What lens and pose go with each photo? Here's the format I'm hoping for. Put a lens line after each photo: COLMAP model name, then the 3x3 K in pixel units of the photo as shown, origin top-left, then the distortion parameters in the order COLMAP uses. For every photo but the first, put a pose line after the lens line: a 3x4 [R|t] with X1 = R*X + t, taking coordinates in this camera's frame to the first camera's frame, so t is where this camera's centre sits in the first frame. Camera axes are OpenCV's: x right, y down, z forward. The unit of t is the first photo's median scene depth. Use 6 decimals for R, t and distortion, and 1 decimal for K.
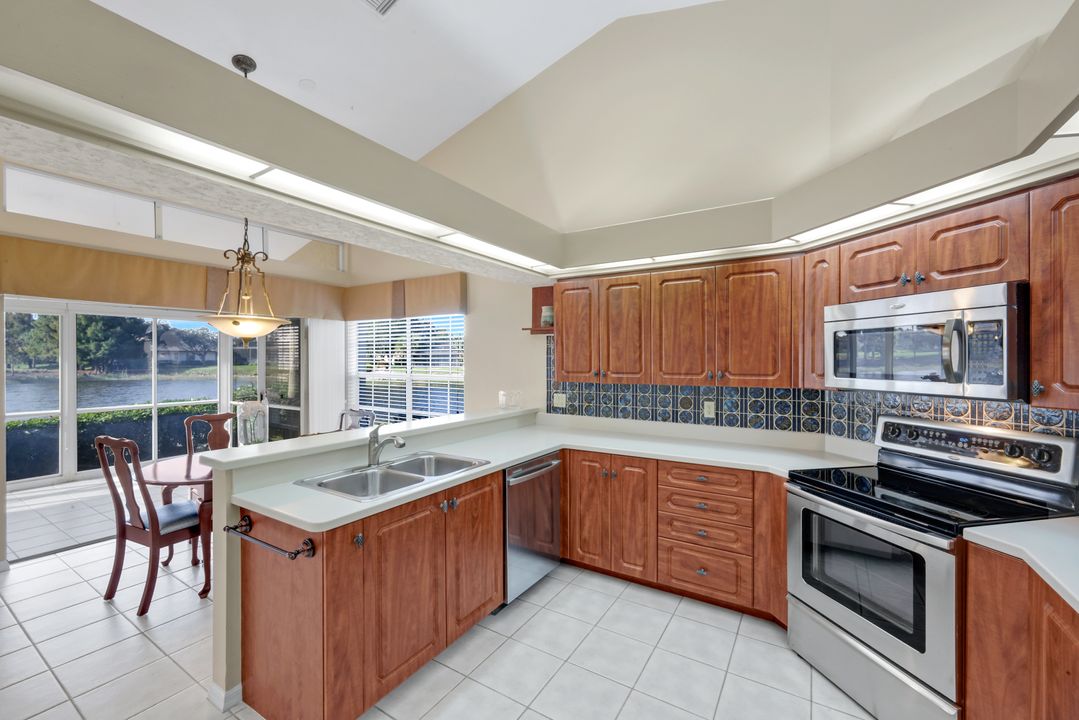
lens RADIAL K [[440.3, 0, 538.9], [0, 440.3, 357.3], [0, 0, 1]] dist [-0.000260, 0.000743]
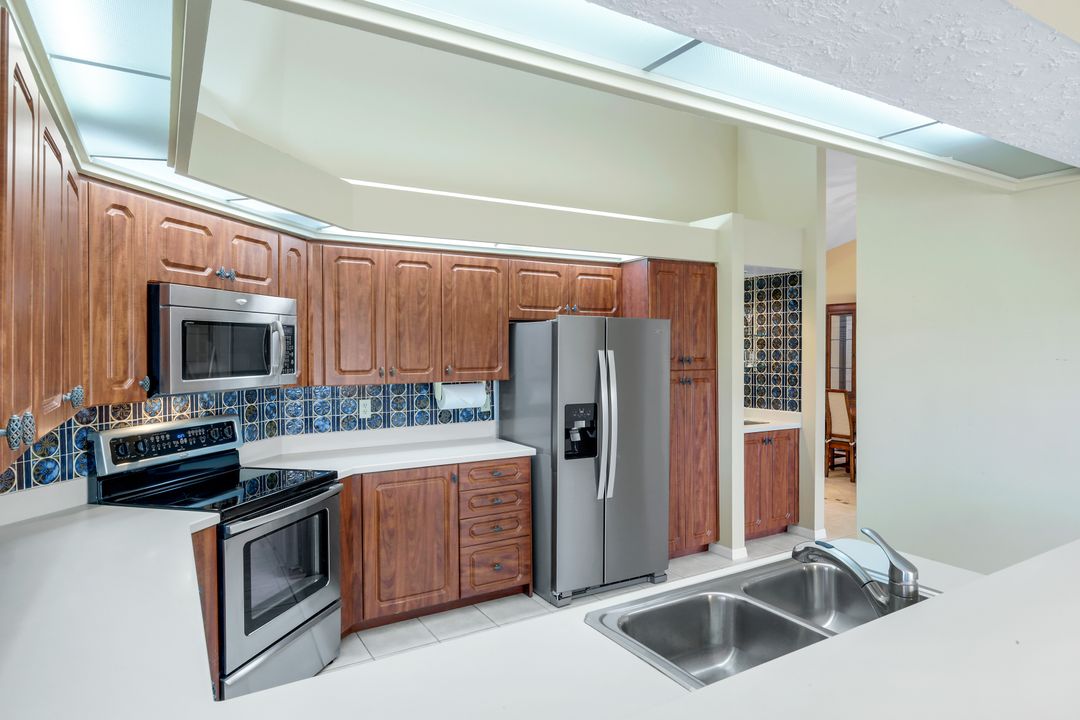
lens RADIAL K [[624.0, 0, 535.0], [0, 624.0, 358.4], [0, 0, 1]] dist [-0.003373, 0.000673]
pose [[-0.889171, -0.002311, 0.457569, -0.251225], [0.003034, 0.999935, 0.010945, -0.001563], [-0.457564, 0.011121, -0.889107, 1.179158]]
